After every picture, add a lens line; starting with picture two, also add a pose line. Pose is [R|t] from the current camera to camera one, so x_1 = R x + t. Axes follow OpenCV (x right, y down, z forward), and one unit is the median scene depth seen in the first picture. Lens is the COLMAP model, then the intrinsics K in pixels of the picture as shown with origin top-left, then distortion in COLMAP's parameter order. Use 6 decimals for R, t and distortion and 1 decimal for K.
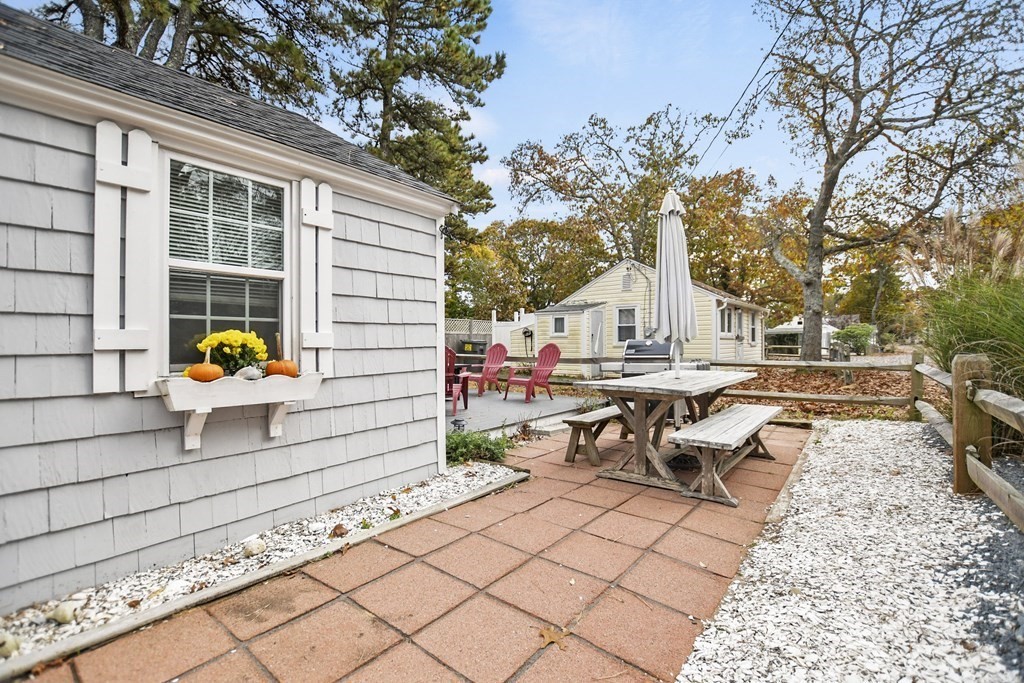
lens RADIAL K [[447.6, 0, 512.5], [0, 447.6, 343.3], [0, 0, 1]] dist [-0.017972, 0.002585]
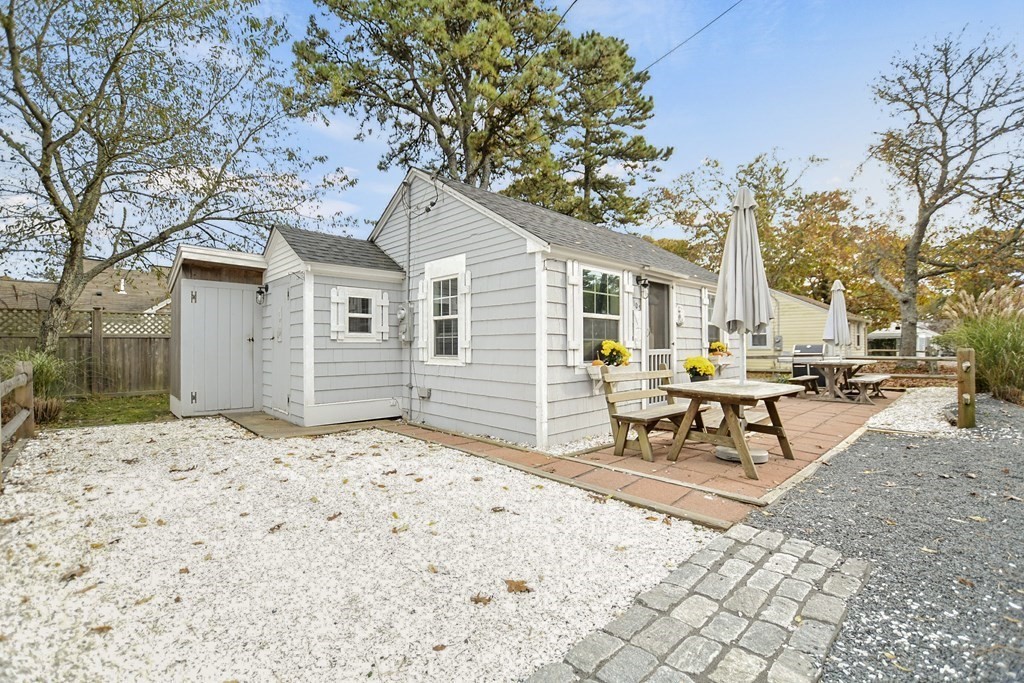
lens RADIAL K [[447.6, 0, 511.4], [0, 447.6, 336.2], [0, 0, 1]] dist [-0.017972, 0.002585]
pose [[0.989671, 0.005093, -0.143265, -0.294582], [-0.007762, 0.999806, -0.018080, -0.000019], [0.143145, 0.019005, 0.989519, -0.452502]]
